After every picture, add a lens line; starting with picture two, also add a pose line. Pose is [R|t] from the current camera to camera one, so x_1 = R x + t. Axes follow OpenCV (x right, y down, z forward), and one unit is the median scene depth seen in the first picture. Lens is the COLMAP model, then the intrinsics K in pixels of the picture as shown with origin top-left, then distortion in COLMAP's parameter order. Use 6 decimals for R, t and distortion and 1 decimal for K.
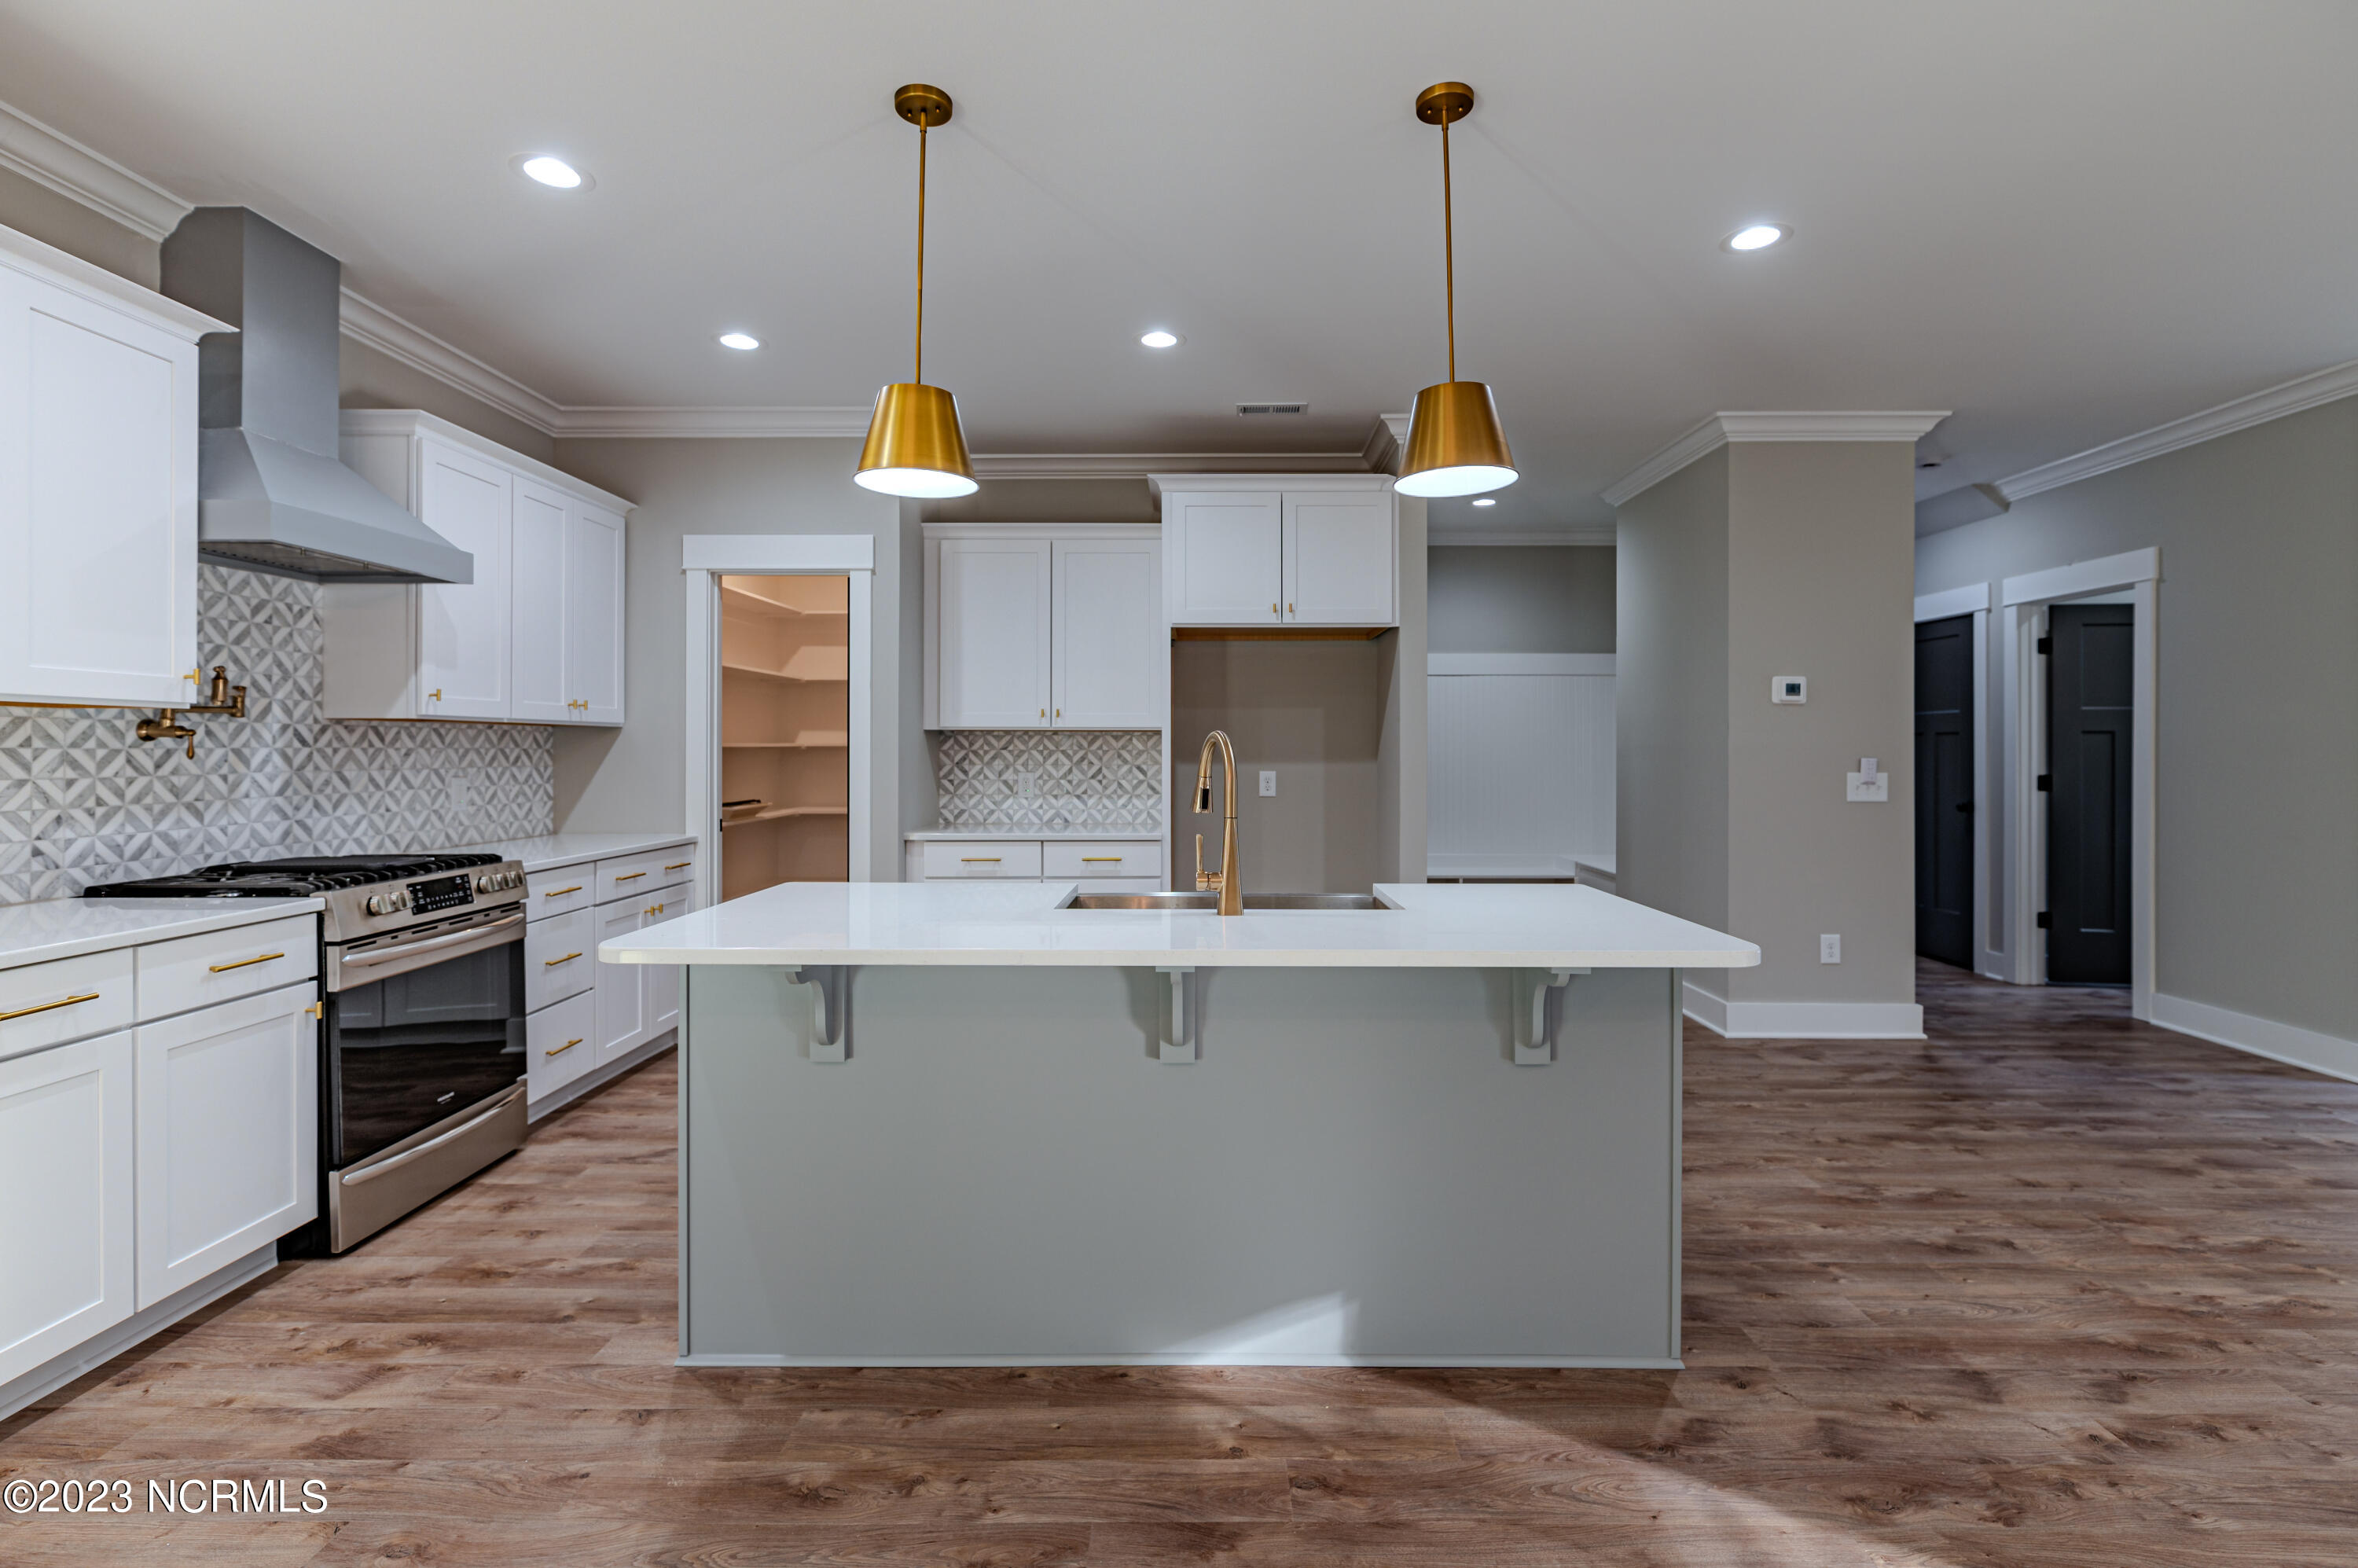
lens RADIAL K [[1072.1, 0, 1182.1], [0, 1072.1, 752.0], [0, 0, 1]] dist [-0.001844, 0.000200]
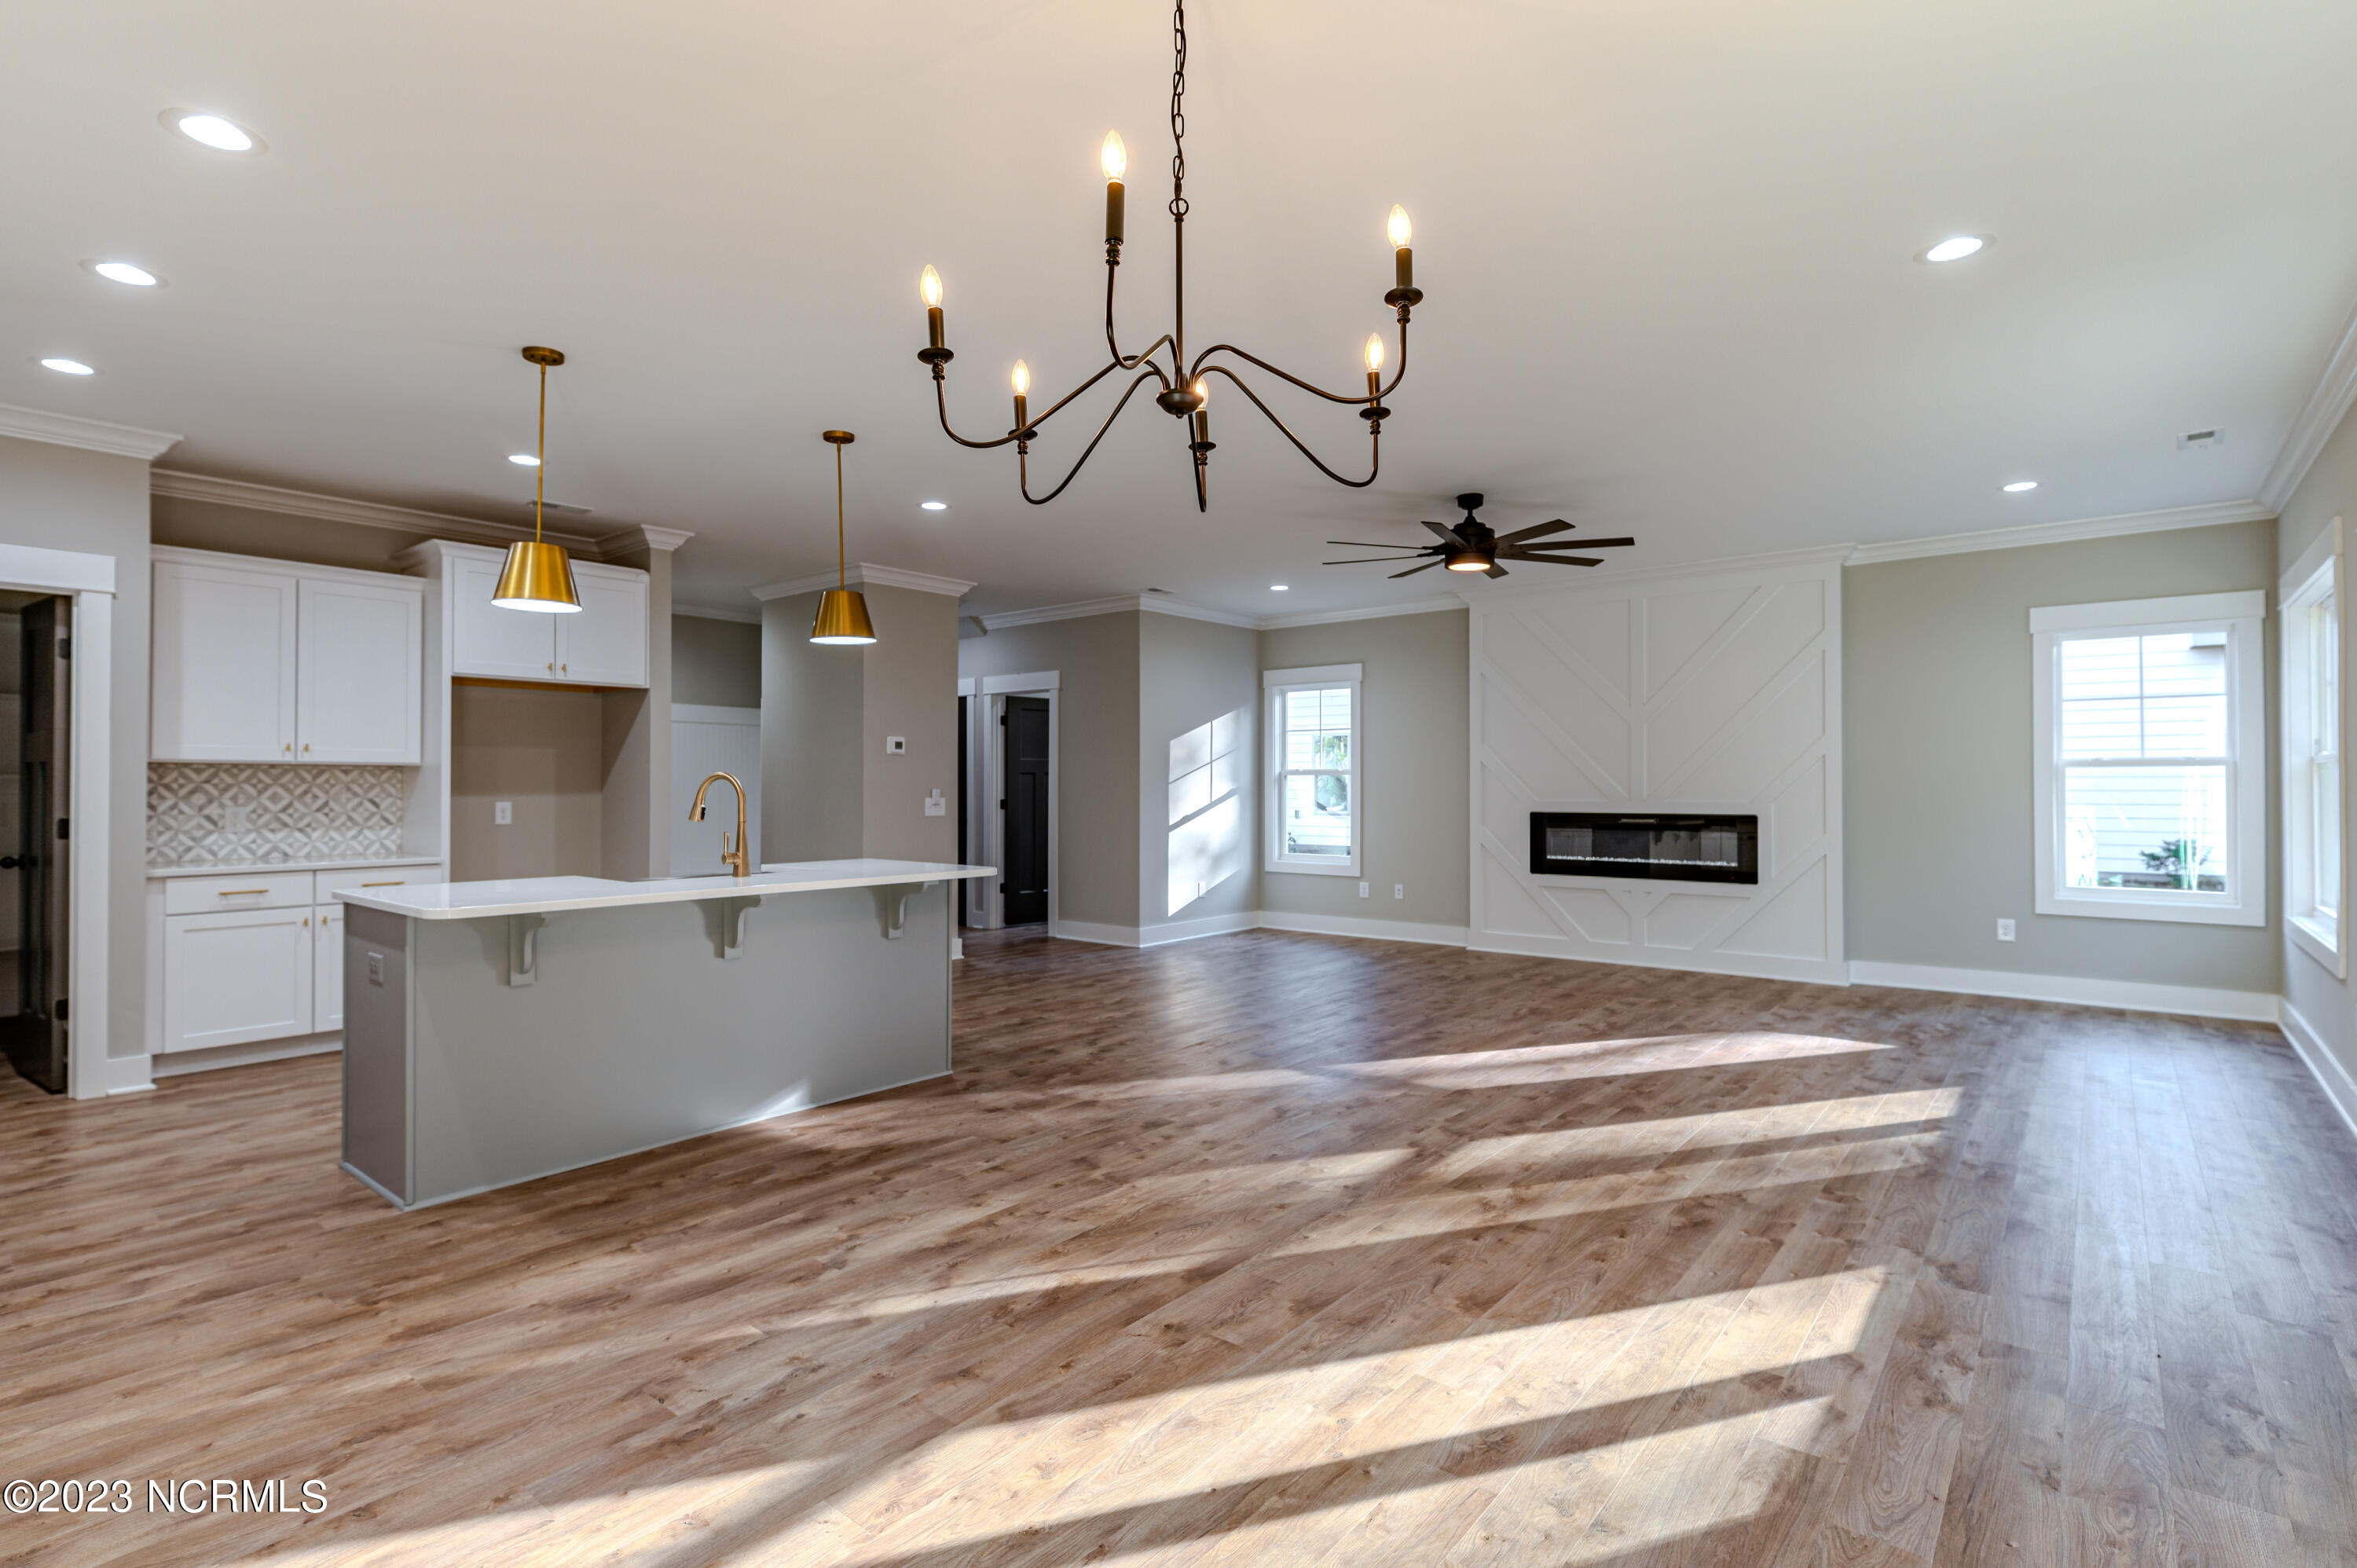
lens RADIAL K [[1138.0, 0, 1167.1], [0, 1138.0, 783.7], [0, 0, 1]] dist [-0.001553, -0.000271]
pose [[0.629482, 0.000617, 0.777015, -0.690819], [0.001074, 0.999998, -0.001665, 0.001472], [-0.777014, 0.001882, 0.629480, -0.512869]]
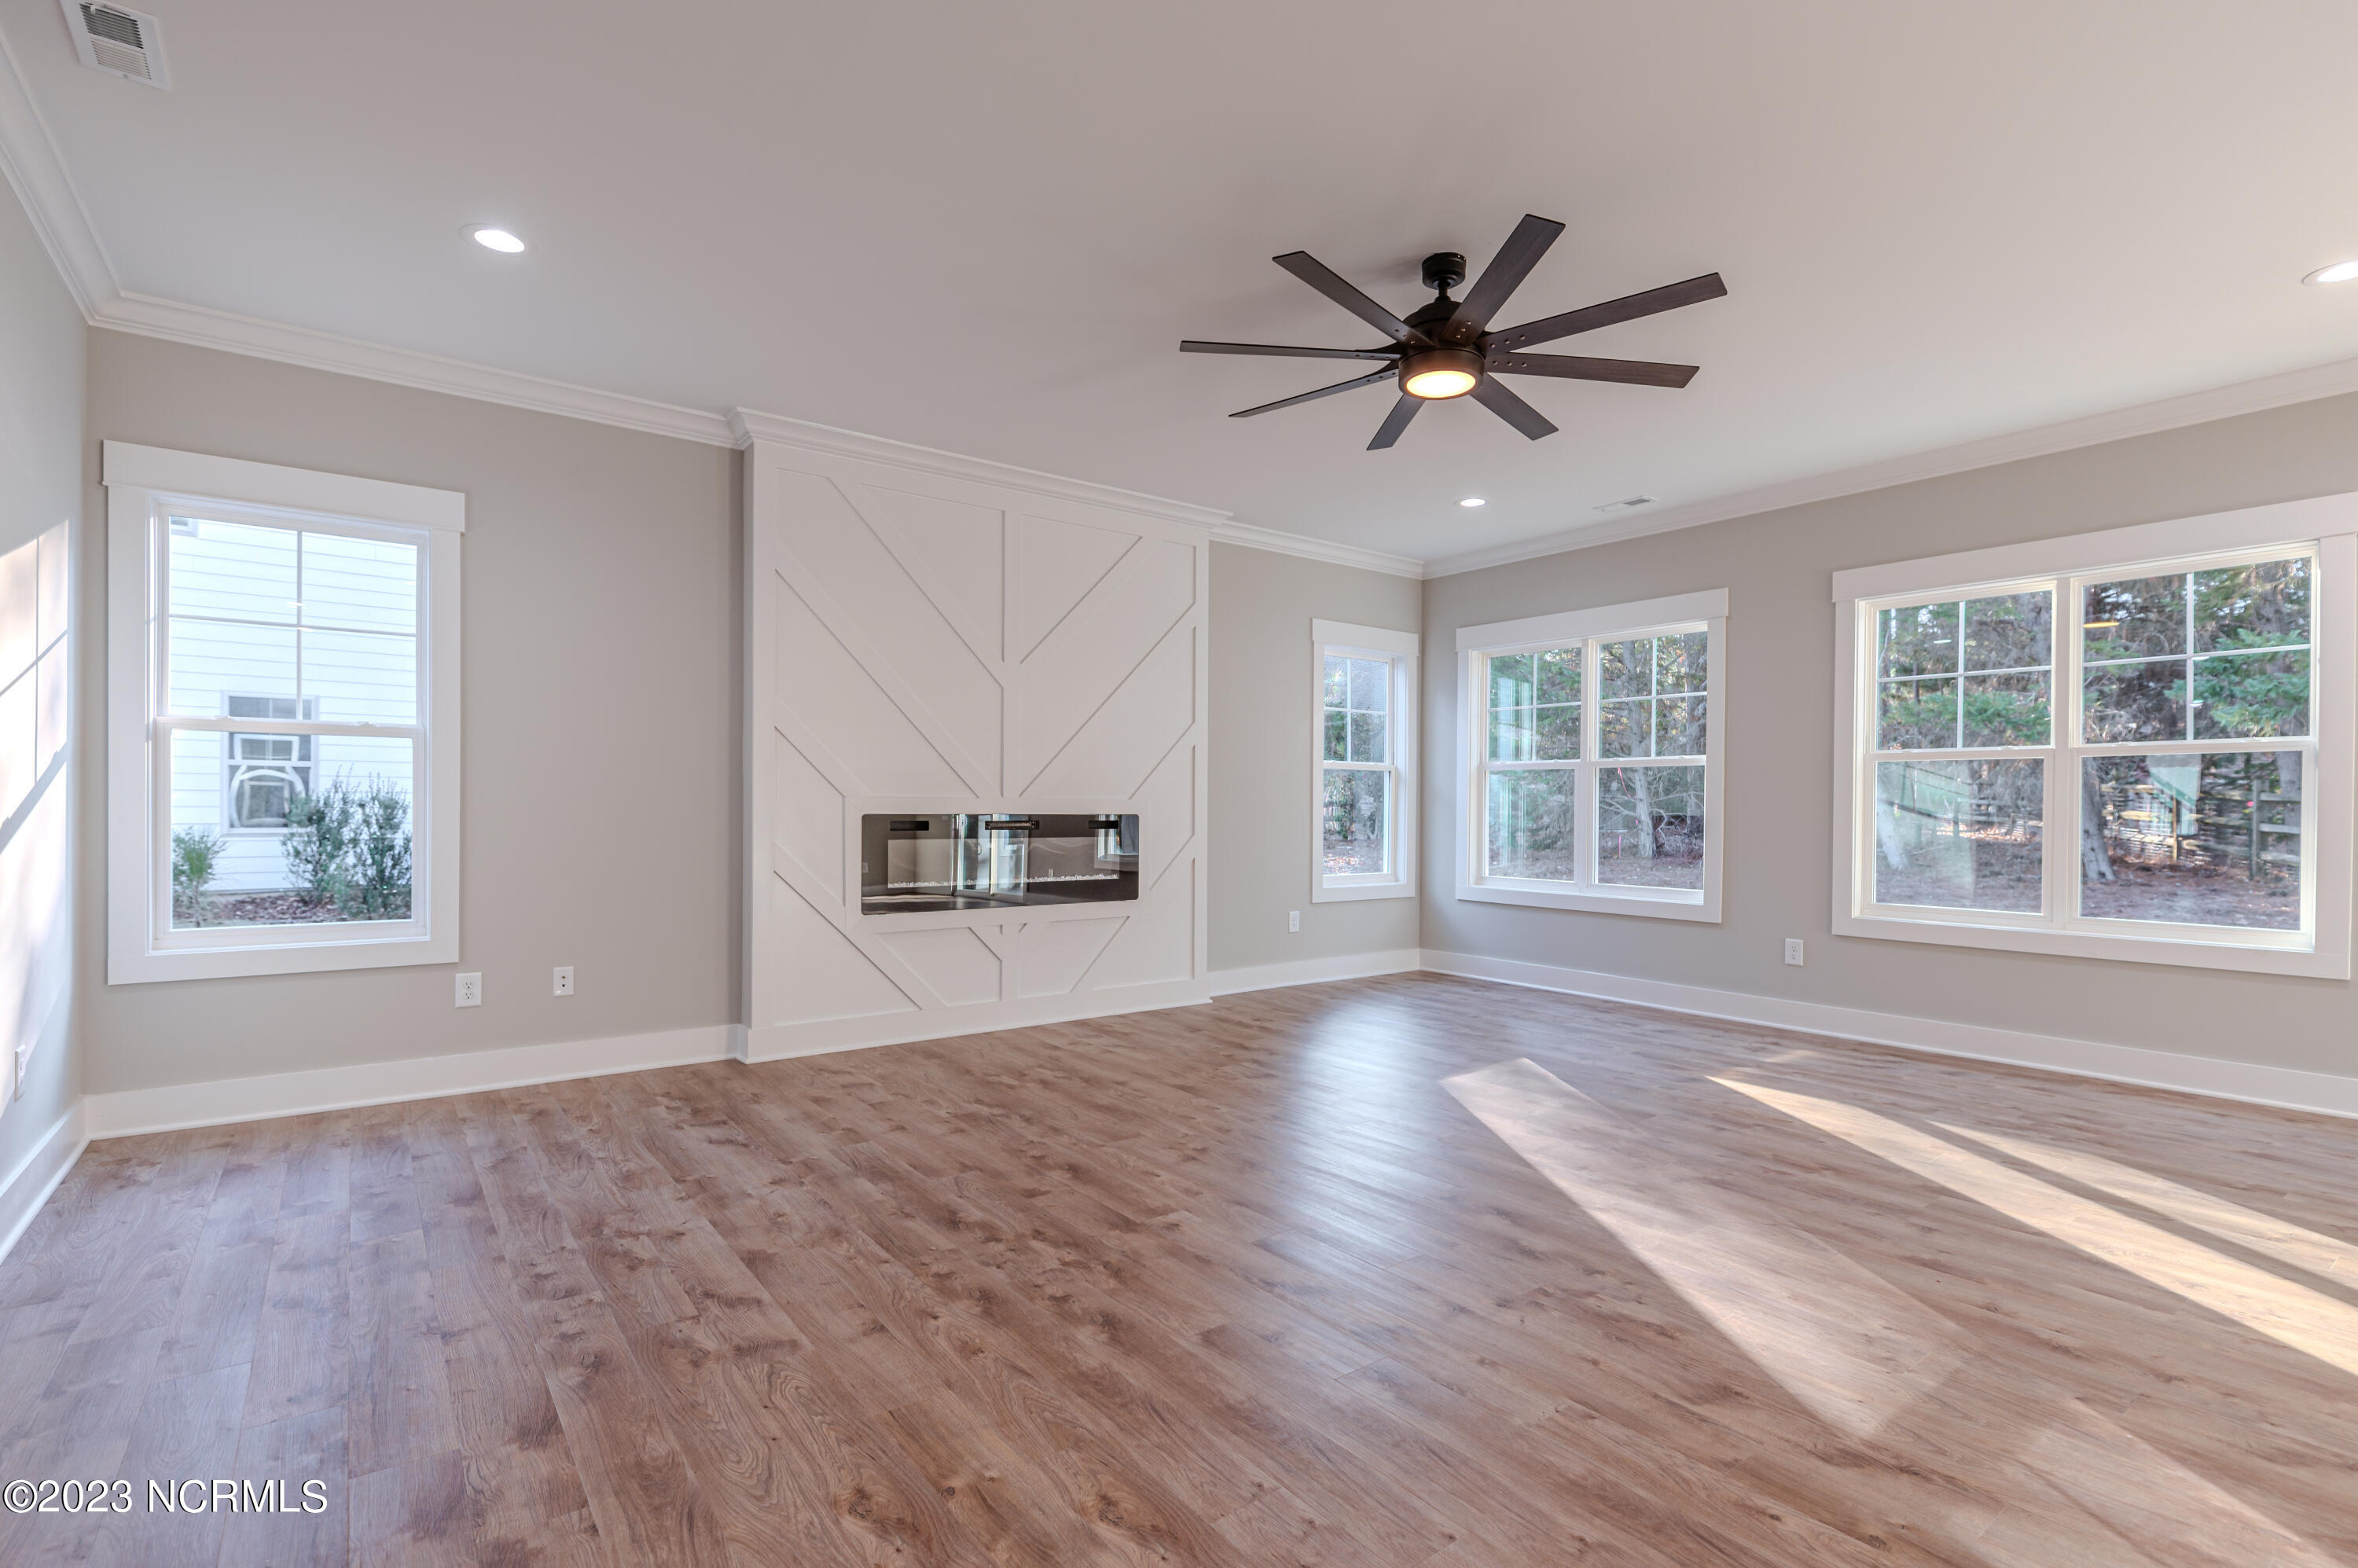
lens RADIAL K [[1094.8, 0, 1184.6], [0, 1094.8, 816.0], [0, 0, 1]] dist [-0.001979, -0.000007]
pose [[-0.616732, -0.013312, 0.787061, 0.350310], [-0.008569, 0.999911, 0.010198, 0.043577], [-0.787127, -0.000455, -0.616791, 1.051751]]
